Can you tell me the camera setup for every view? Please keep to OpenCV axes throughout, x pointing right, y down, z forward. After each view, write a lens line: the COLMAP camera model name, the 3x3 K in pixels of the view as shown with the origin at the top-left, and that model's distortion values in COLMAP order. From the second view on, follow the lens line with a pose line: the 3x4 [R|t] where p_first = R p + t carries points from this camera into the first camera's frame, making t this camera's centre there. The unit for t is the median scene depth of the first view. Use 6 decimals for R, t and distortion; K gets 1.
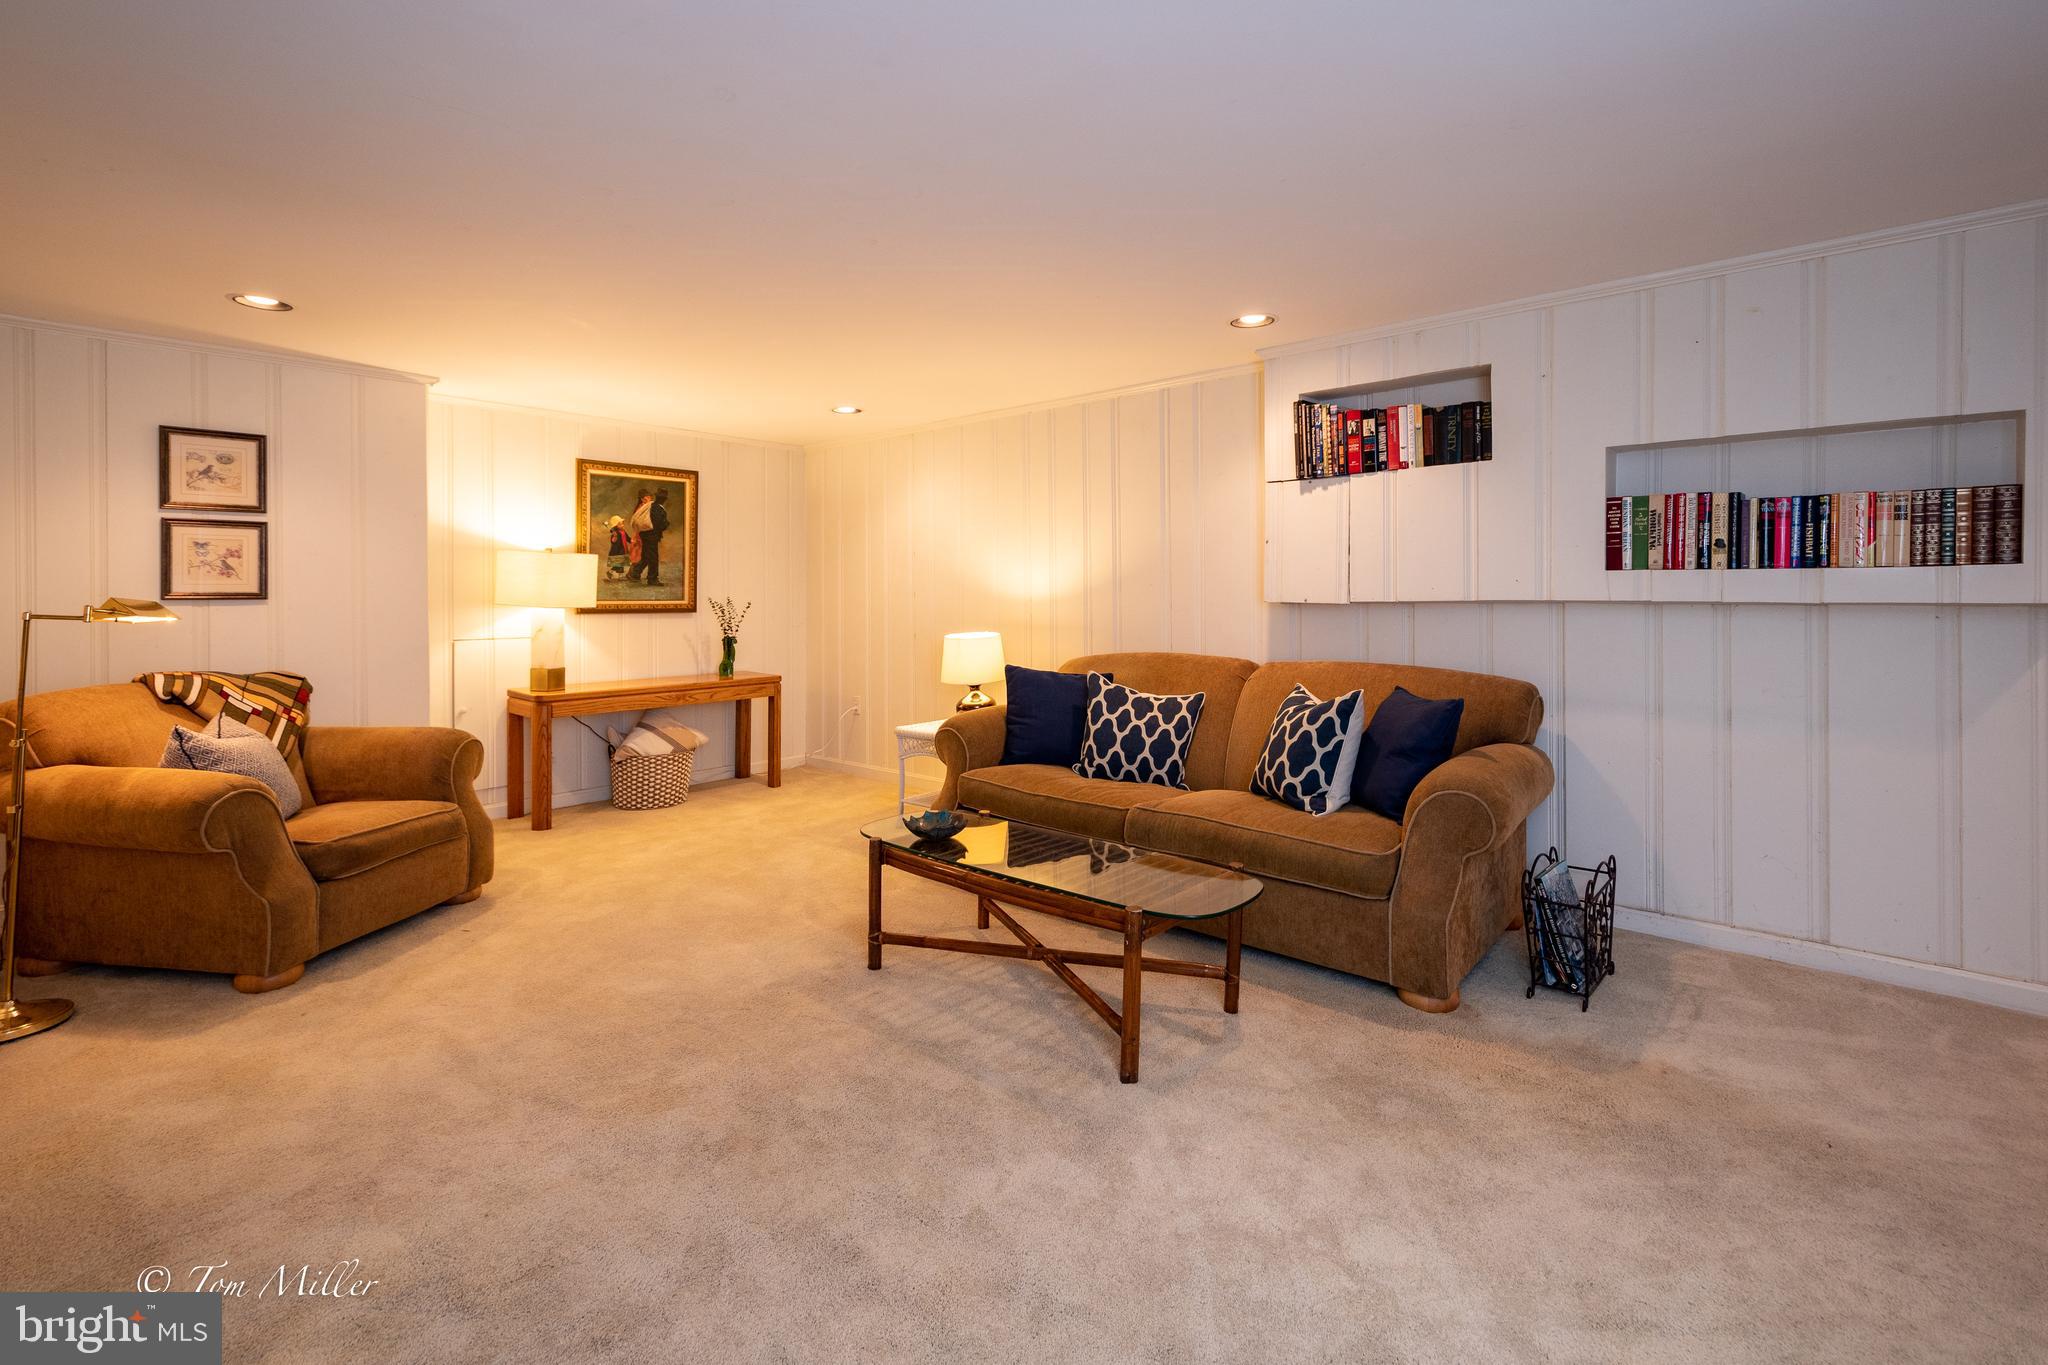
lens RADIAL K [[933.0, 0, 1031.7], [0, 933.0, 616.7], [0, 0, 1]] dist [-0.000342, -0.000277]
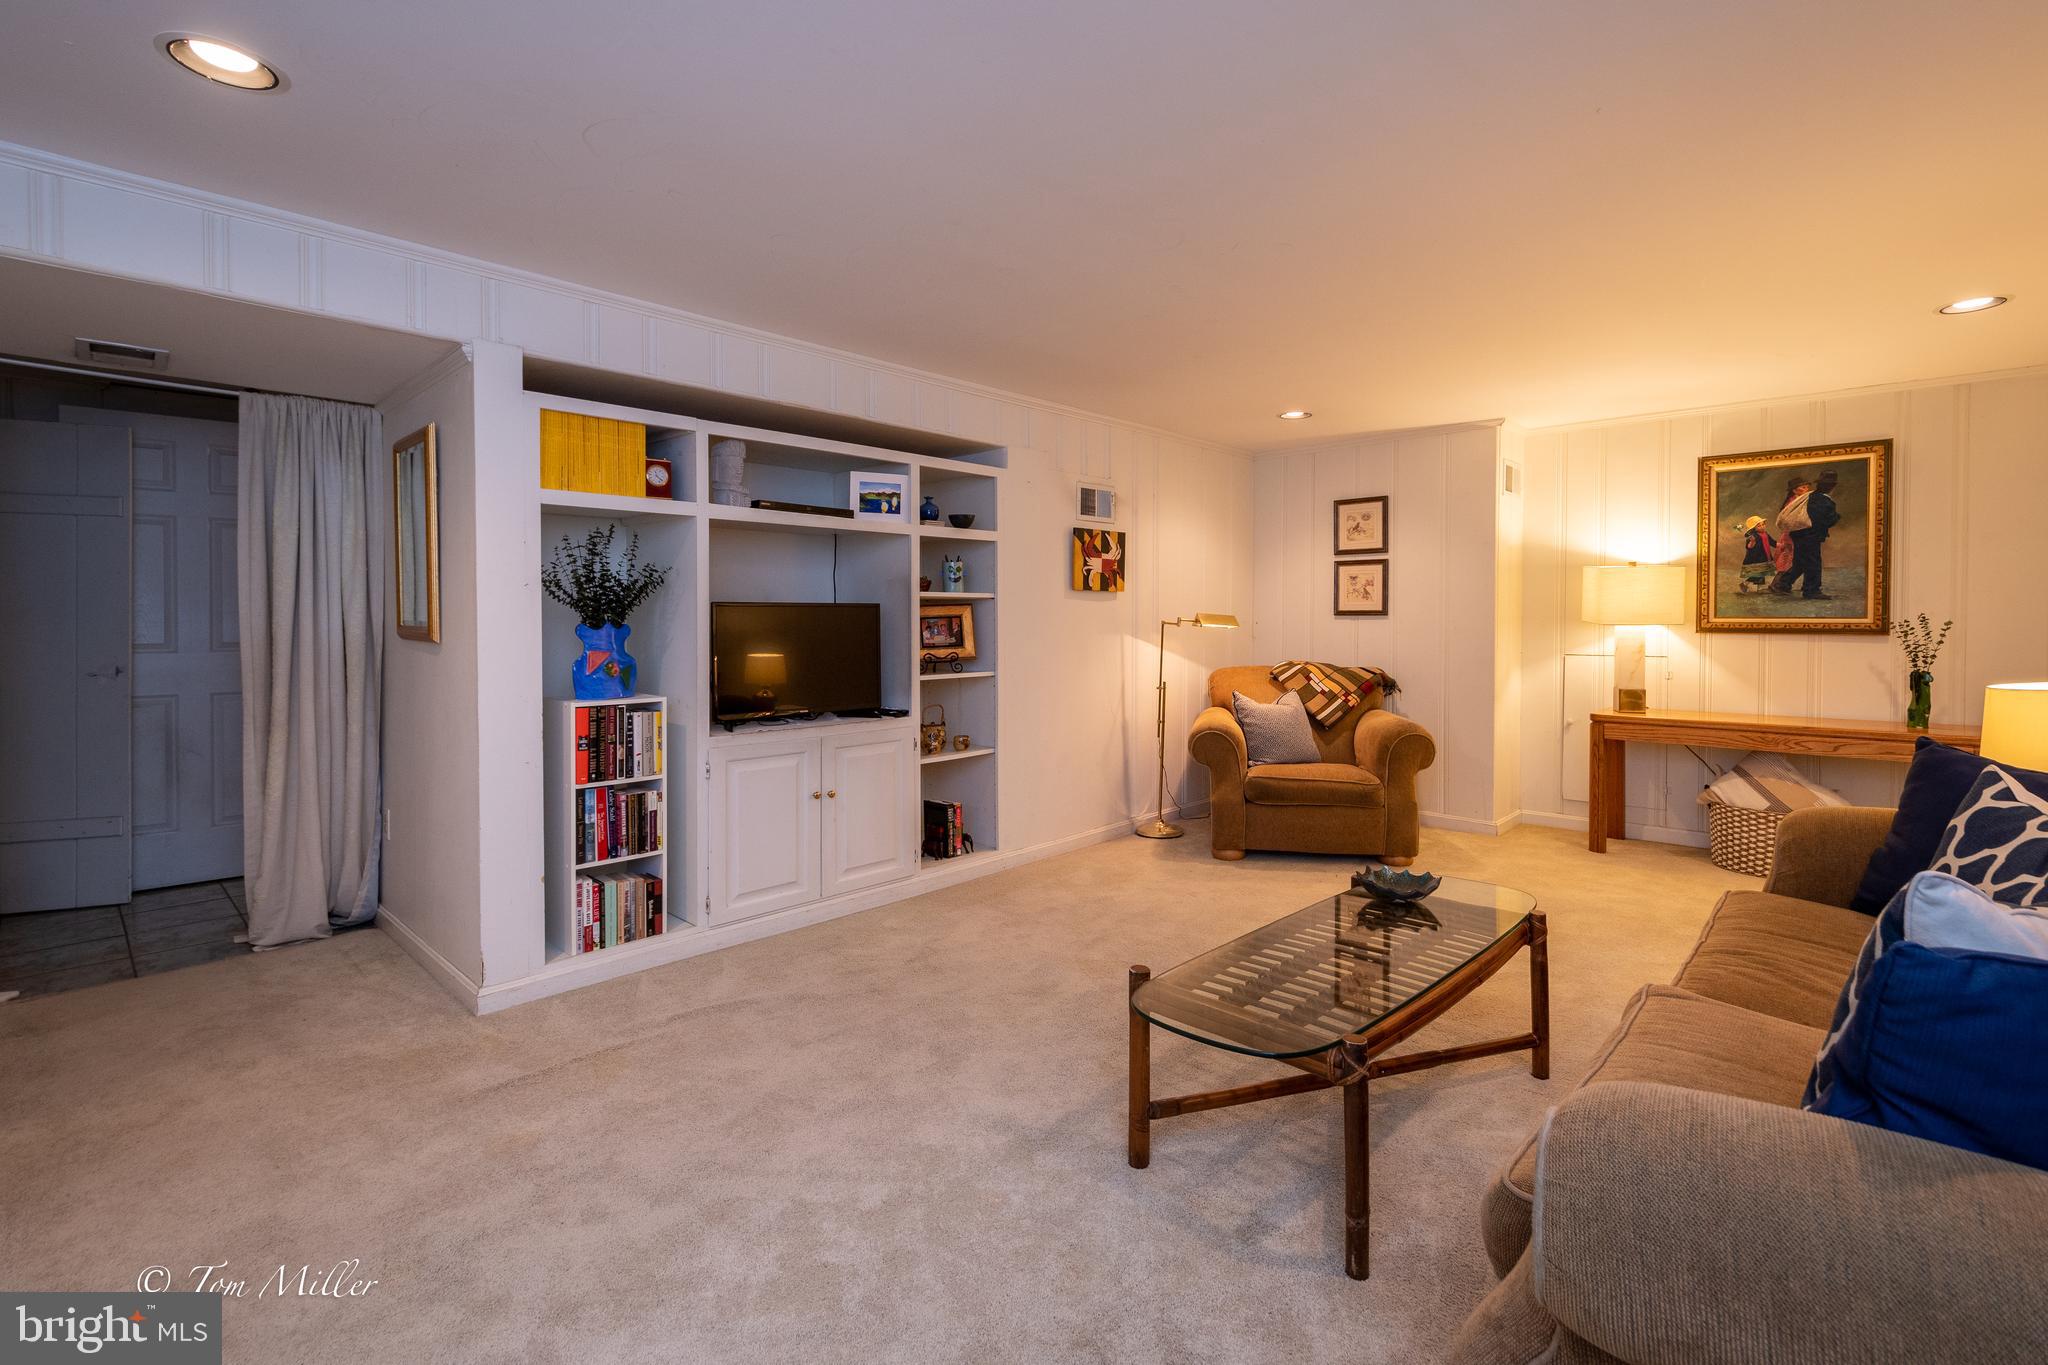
lens RADIAL K [[933.0, 0, 1031.7], [0, 933.0, 616.7], [0, 0, 1]] dist [-0.000342, -0.000277]
pose [[-0.046782, 0.000335, -0.998905, 0.422227], [-0.023147, 0.999731, 0.001419, -0.004641], [0.998637, 0.023188, -0.046761, 0.401553]]
